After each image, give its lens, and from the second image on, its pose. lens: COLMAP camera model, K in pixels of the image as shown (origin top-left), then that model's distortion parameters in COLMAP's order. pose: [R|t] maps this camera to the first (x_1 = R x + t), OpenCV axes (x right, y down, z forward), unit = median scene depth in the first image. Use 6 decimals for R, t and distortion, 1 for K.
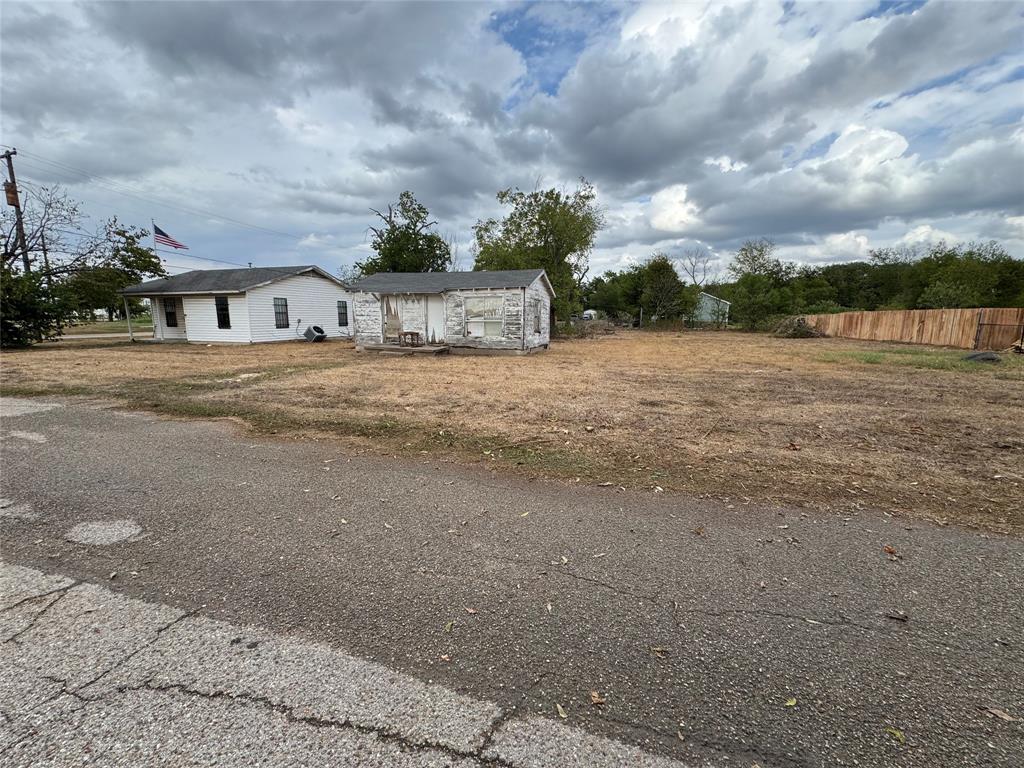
lens RADIAL K [[413.6, 0, 531.7], [0, 413.6, 393.6], [0, 0, 1]] dist [0.000236, 0.000006]
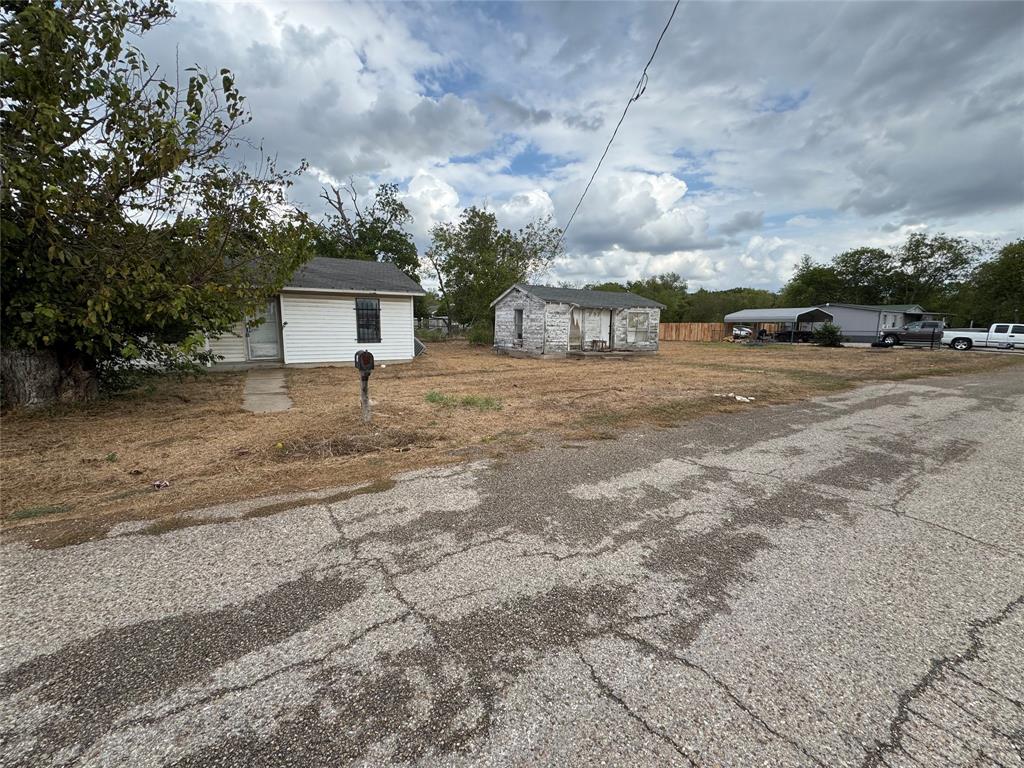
lens RADIAL K [[407.6, 0, 512.0], [0, 407.6, 384.0], [0, 0, 1]] dist [-0.000473, 0.000065]
pose [[0.667152, -0.102257, 0.737870, -1.125123], [0.129140, 0.991412, 0.020631, -0.067954], [-0.733643, 0.081524, 0.674628, 0.342952]]
